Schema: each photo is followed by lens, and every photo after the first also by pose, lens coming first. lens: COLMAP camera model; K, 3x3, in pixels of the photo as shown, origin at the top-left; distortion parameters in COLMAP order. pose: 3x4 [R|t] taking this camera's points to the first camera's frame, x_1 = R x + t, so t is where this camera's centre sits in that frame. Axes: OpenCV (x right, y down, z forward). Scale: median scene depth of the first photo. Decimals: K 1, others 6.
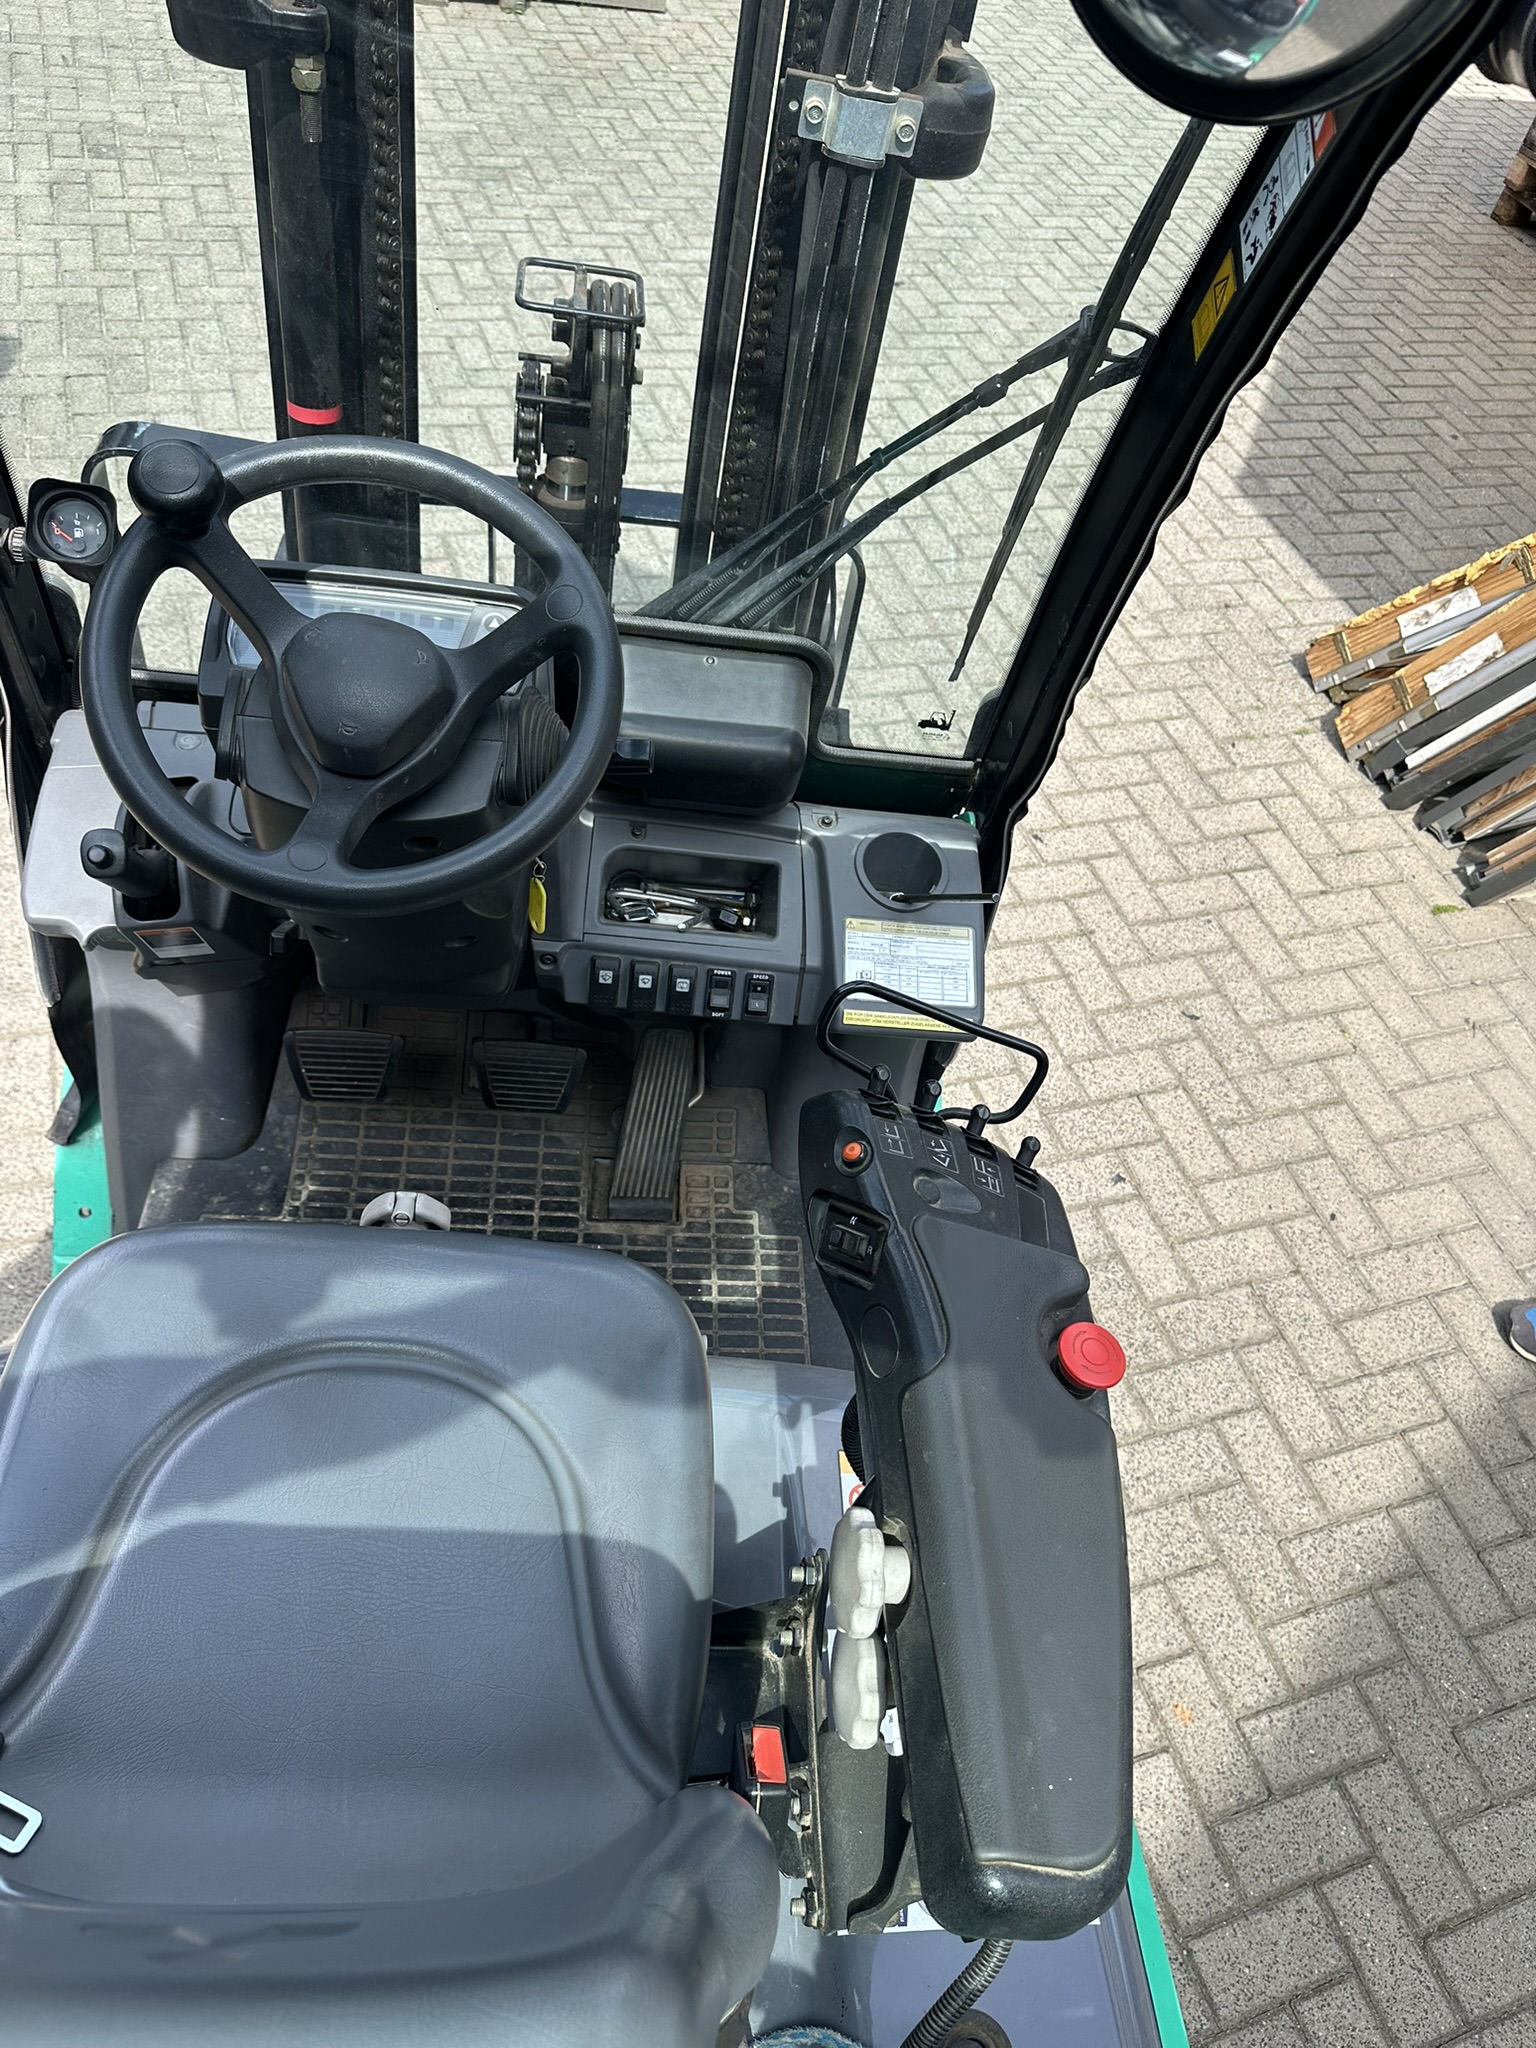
lens RADIAL K [[1442.0, 0, 762.8], [0, 1442.0, 1026.7], [0, 0, 1]] dist [0.008649, -0.007569]
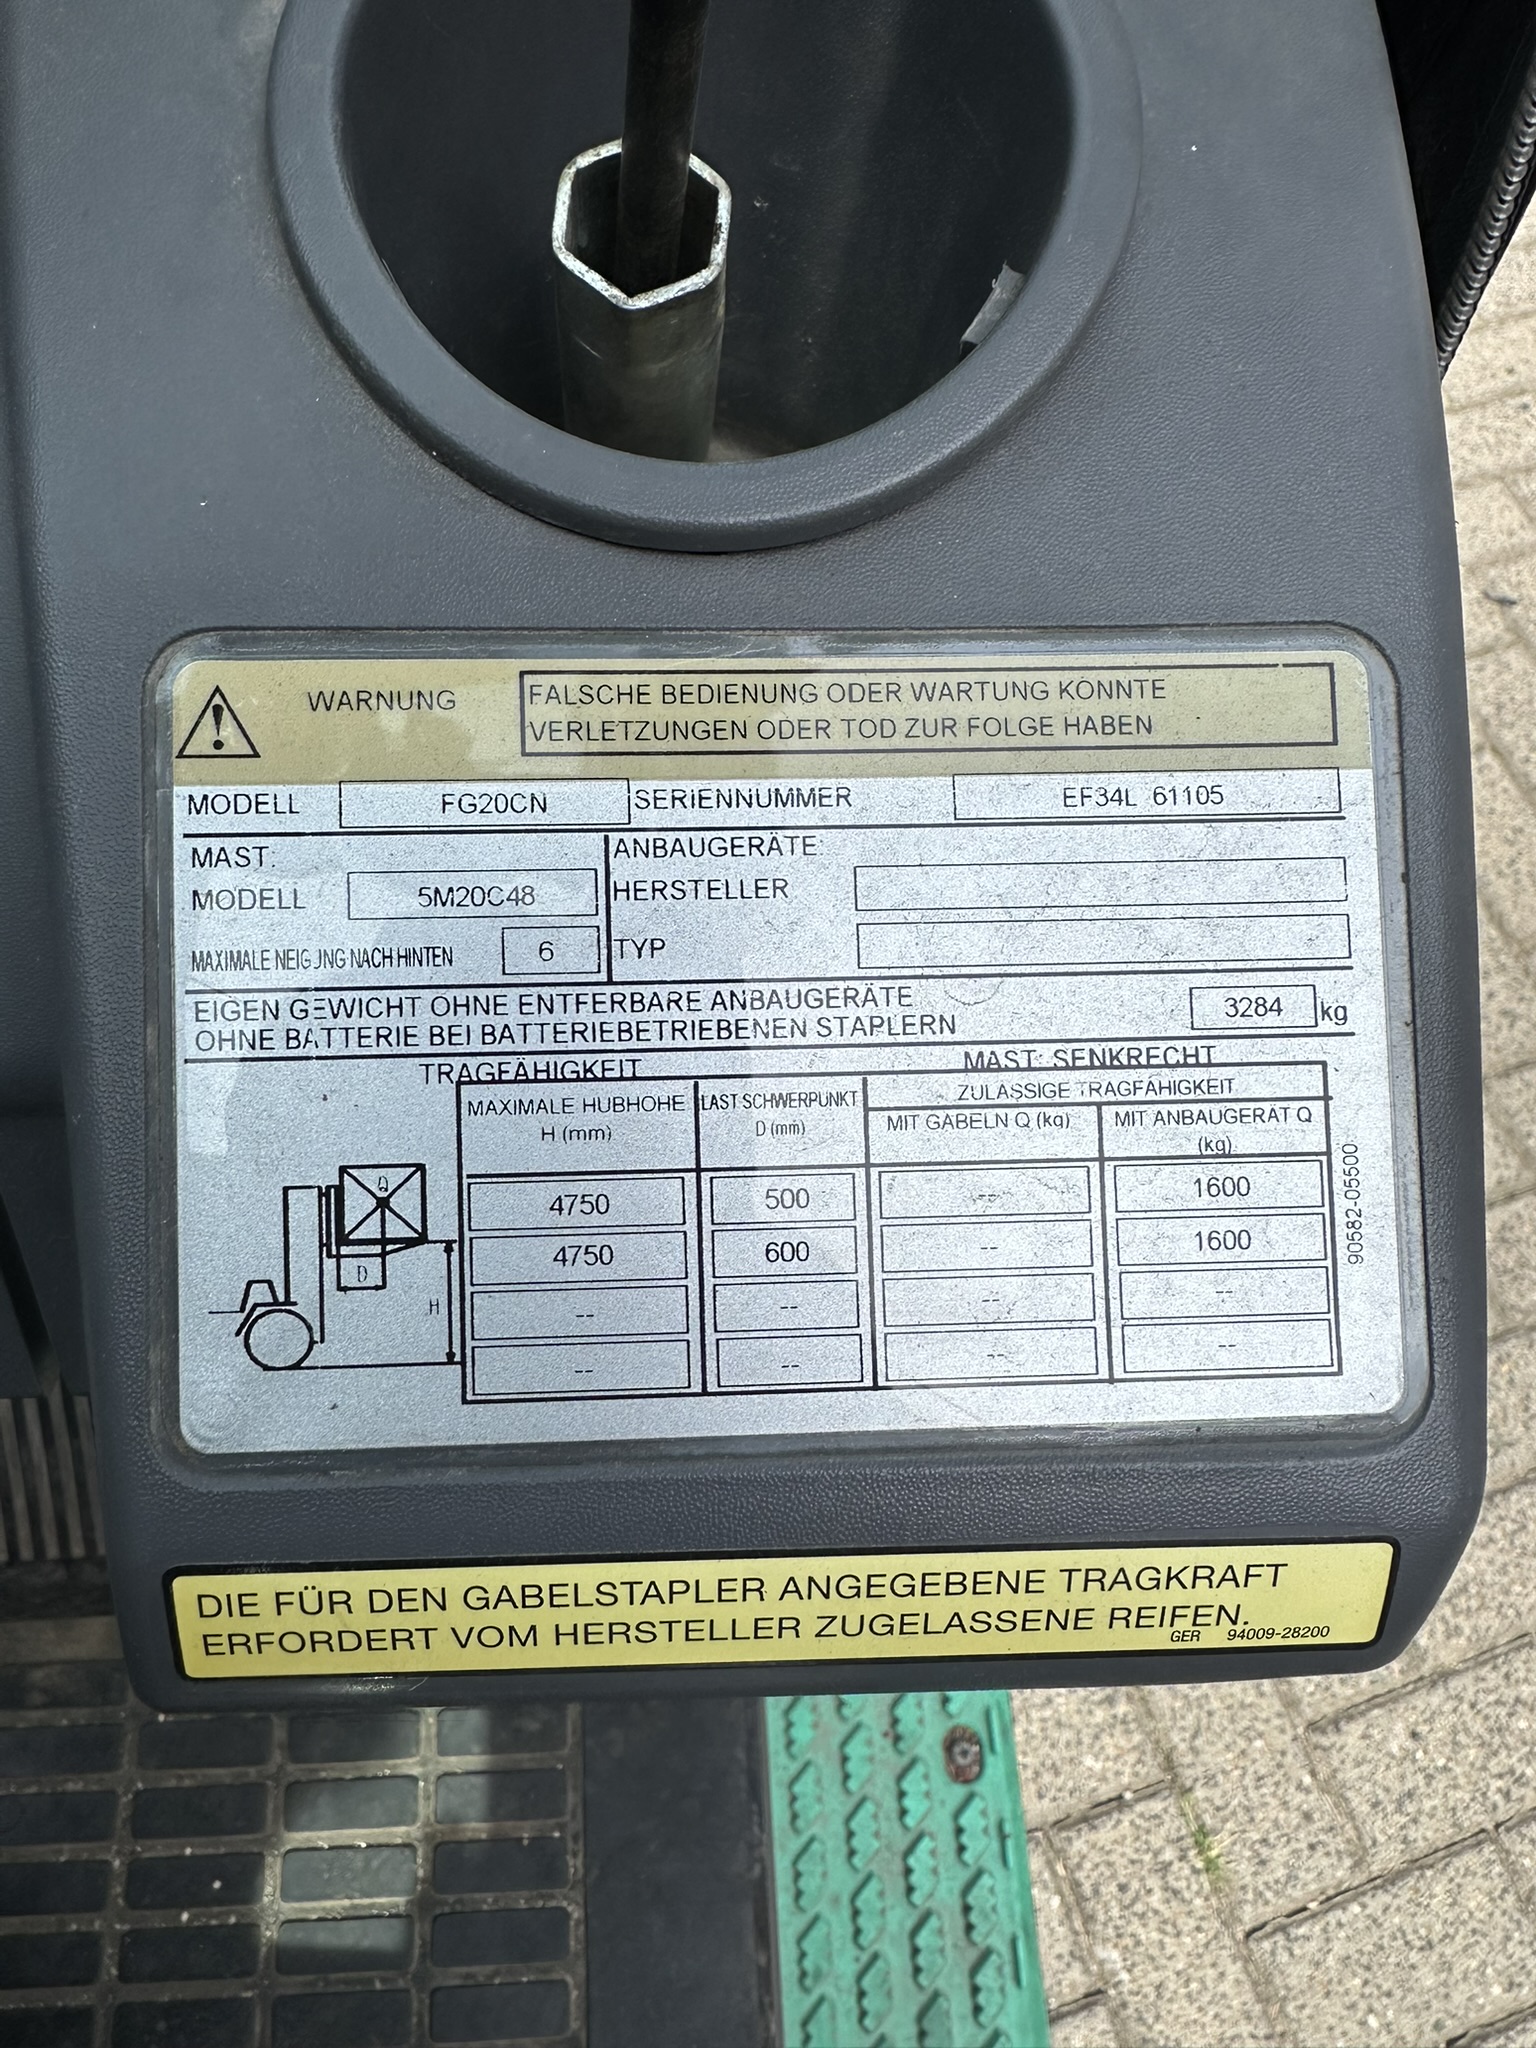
lens RADIAL K [[1553.2, 0, 647.4], [0, 1553.2, 1023.3], [0, 0, 1]] dist [0.001896, 0.003408]
pose [[0.992254, -0.042486, -0.116738, 0.087274], [0.072507, 0.961102, 0.266507, -0.064793], [0.100874, -0.272906, 0.956737, 0.738902]]
